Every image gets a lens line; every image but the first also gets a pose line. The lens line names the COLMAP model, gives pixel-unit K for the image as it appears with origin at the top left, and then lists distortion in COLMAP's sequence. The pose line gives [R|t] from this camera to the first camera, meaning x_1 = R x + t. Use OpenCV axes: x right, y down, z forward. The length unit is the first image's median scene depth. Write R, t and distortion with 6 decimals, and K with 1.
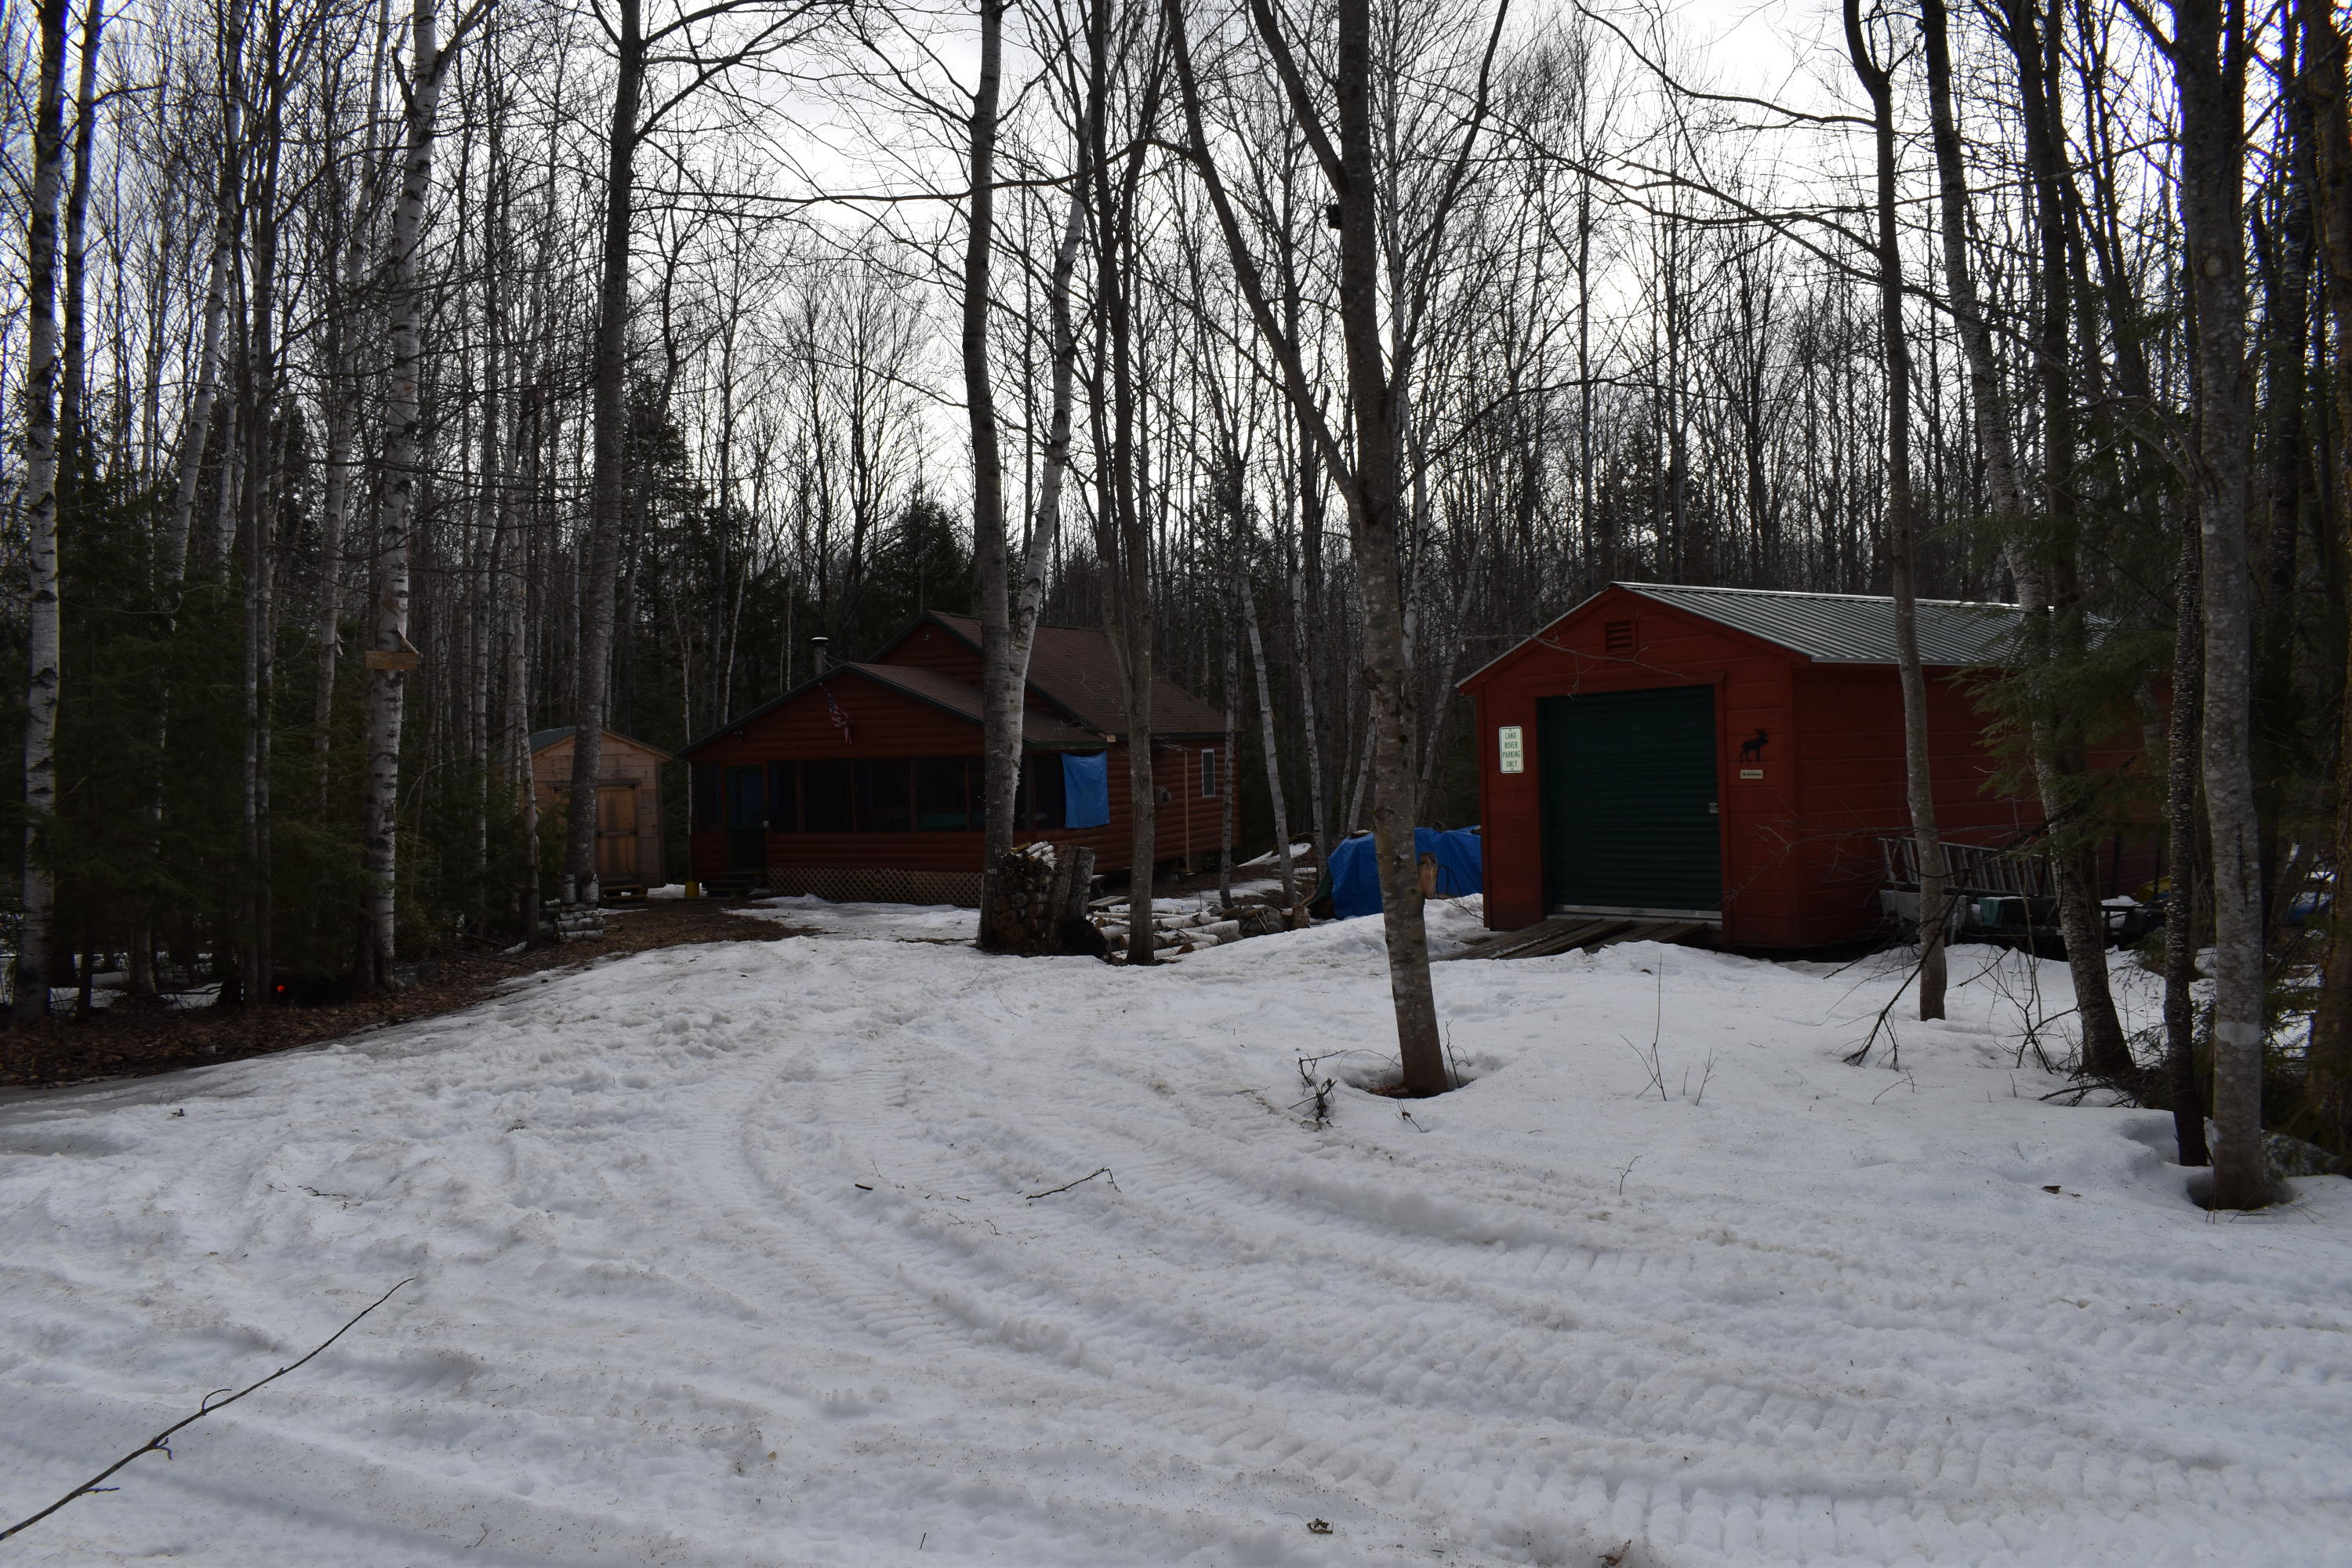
lens RADIAL K [[1833.3, 0, 1172.2], [0, 1833.3, 785.9], [0, 0, 1]] dist [-0.092094, 0.010528]
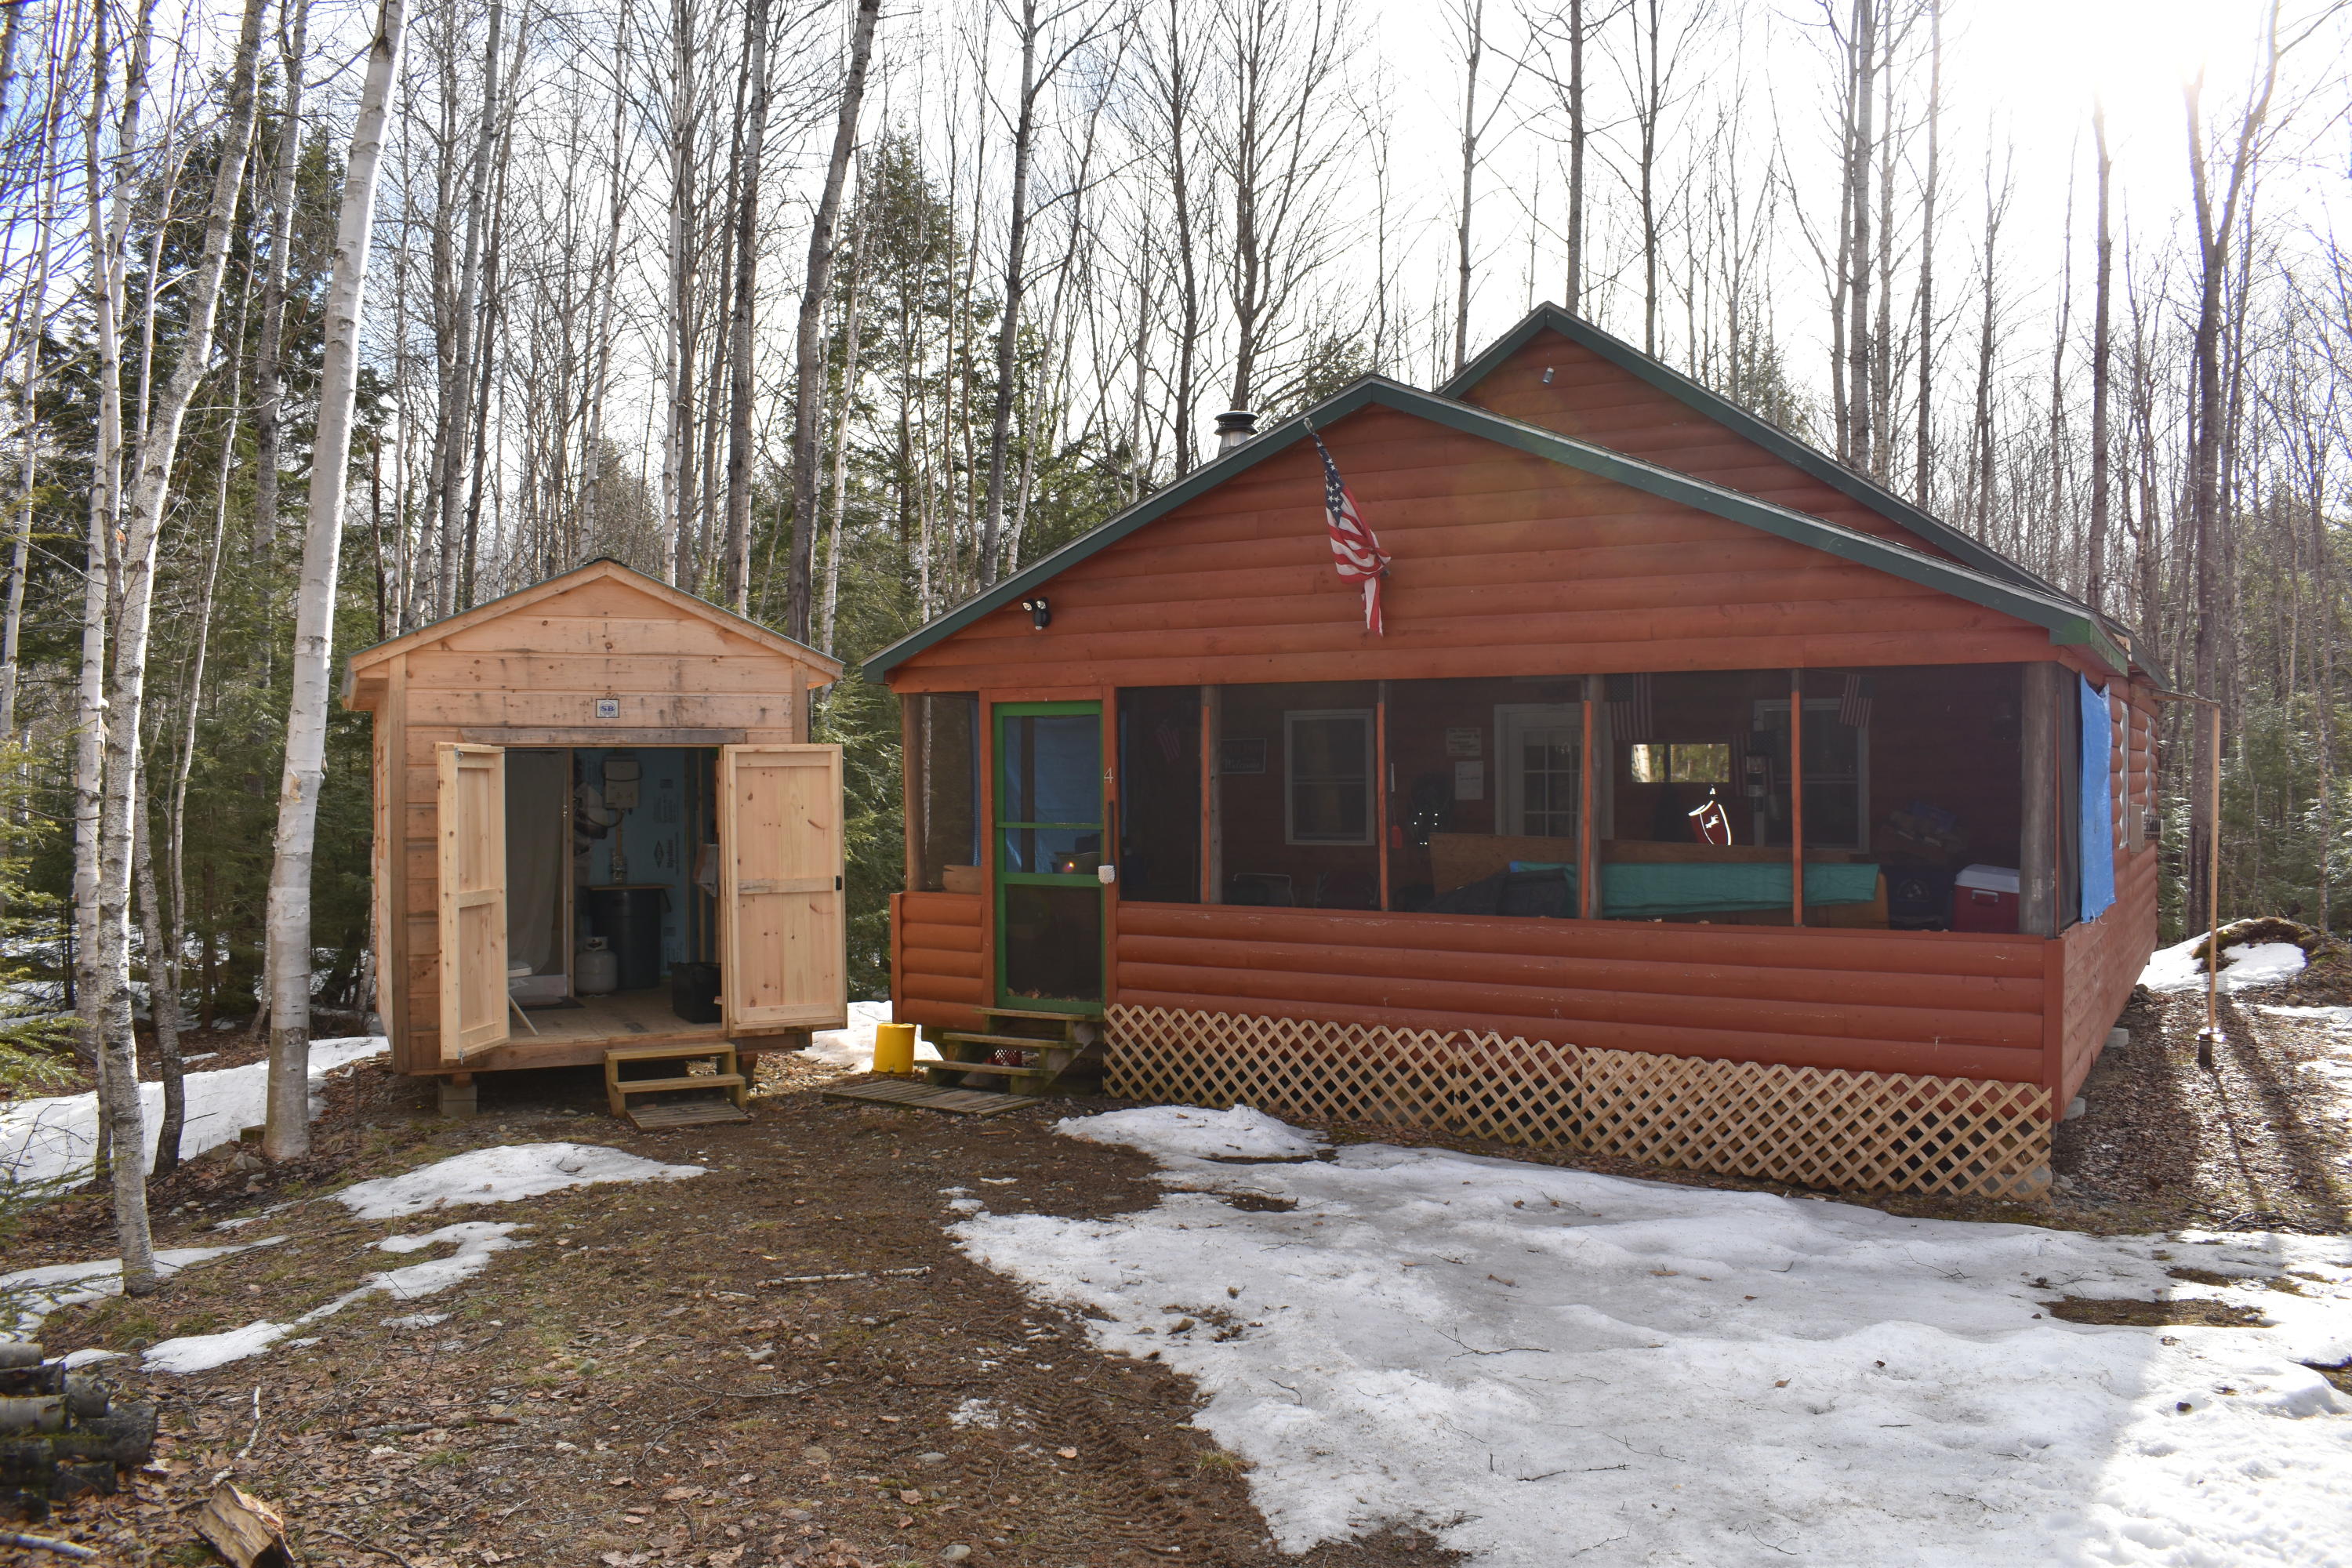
lens RADIAL K [[1833.3, 0, 1177.1], [0, 1833.3, 789.1], [0, 0, 1]] dist [-0.092094, 0.010528]
pose [[0.988122, 0.029699, -0.150776, -0.101293], [-0.032173, 0.999384, -0.013993, 0.006032], [0.150268, 0.018678, 0.988469, 0.425256]]
